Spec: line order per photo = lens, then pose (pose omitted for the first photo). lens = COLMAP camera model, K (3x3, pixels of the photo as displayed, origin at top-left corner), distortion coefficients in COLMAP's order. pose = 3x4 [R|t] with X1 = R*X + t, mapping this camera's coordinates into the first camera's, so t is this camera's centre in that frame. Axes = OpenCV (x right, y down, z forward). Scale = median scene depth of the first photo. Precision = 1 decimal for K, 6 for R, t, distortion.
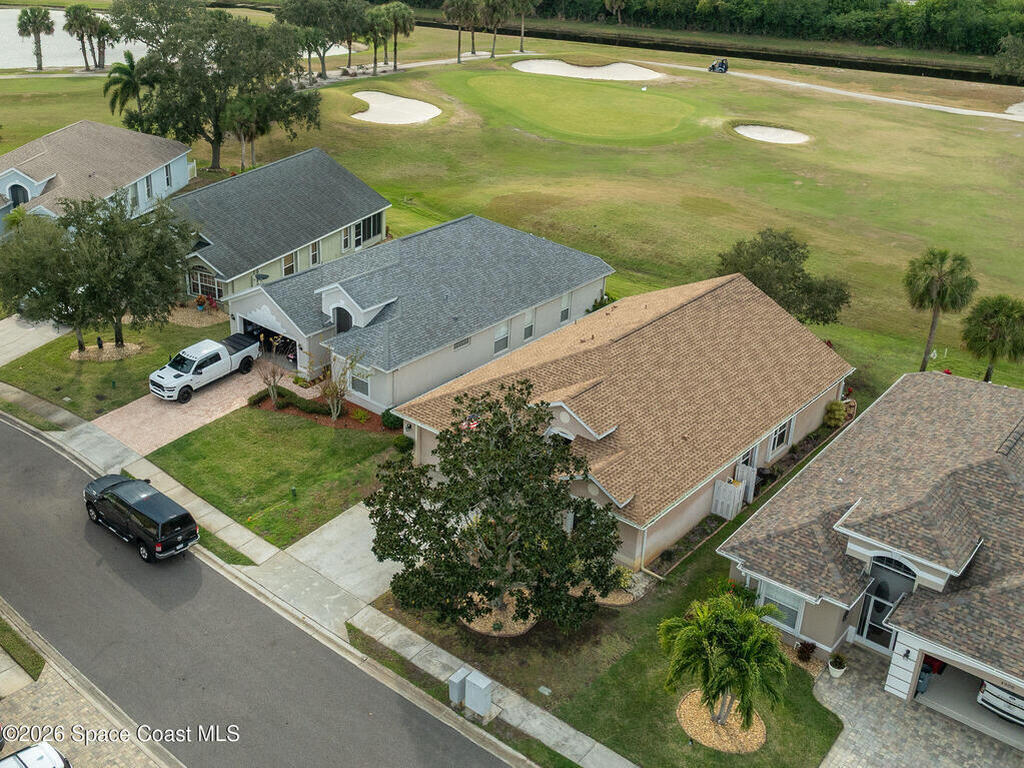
lens RADIAL K [[915.6, 0, 457.3], [0, 915.6, 320.3], [0, 0, 1]] dist [-0.008014, -0.003334]
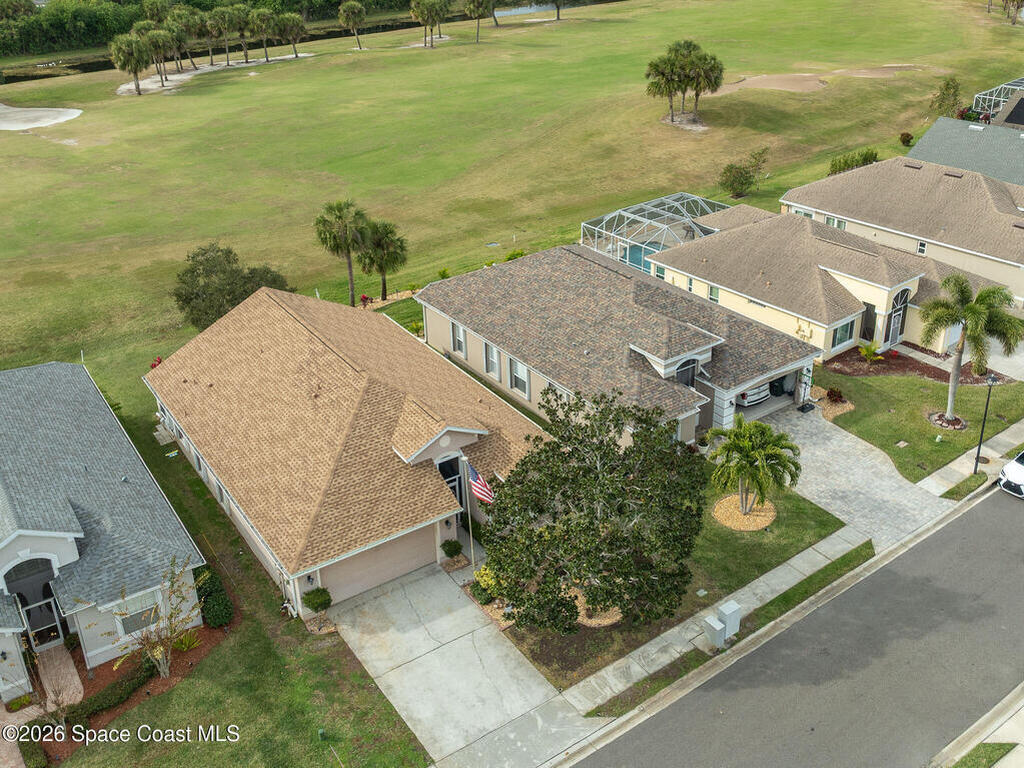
lens RADIAL K [[915.6, 0, 457.3], [0, 915.6, 320.3], [0, 0, 1]] dist [-0.008014, -0.003334]
pose [[0.316362, -0.420193, 0.850501, -0.710161], [0.430765, 0.862418, 0.265849, -0.281796], [-0.845196, 0.282262, 0.453841, 0.538341]]
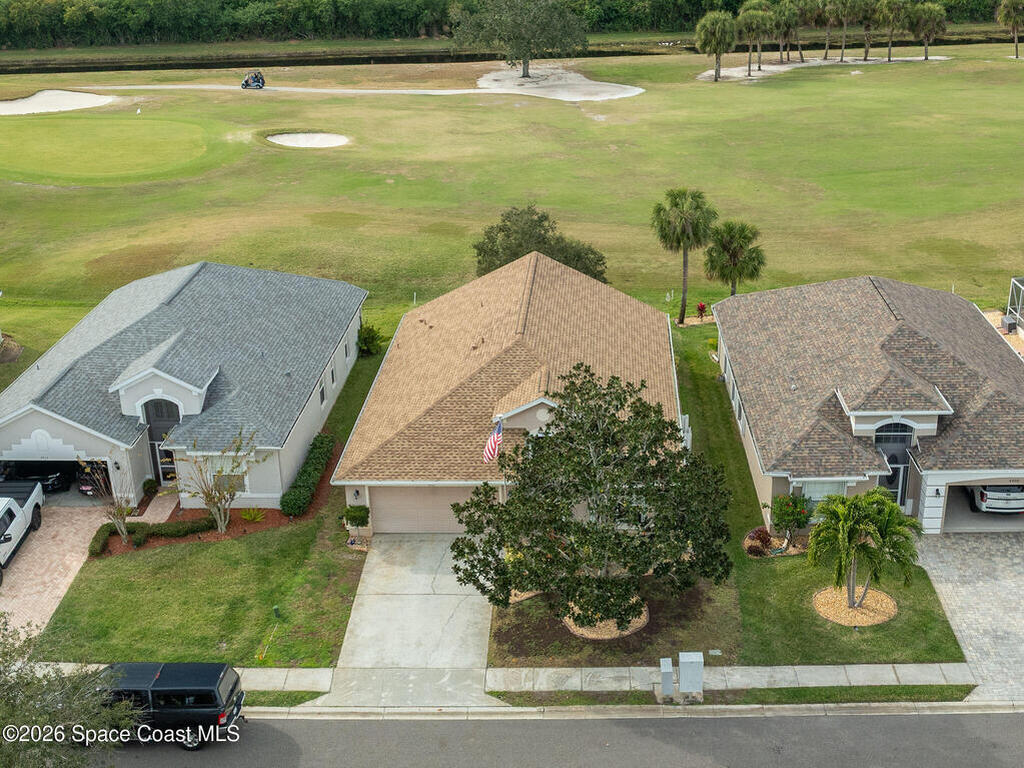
lens RADIAL K [[1125.9, 0, 512.0], [0, 1125.9, 384.0], [0, 0, 1]] dist [-0.000009, 0.000180]
pose [[0.793452, -0.270631, 0.545154, -0.555793], [0.277007, 0.958131, 0.072472, -0.016578], [-0.541942, 0.093509, 0.835198, 0.067995]]
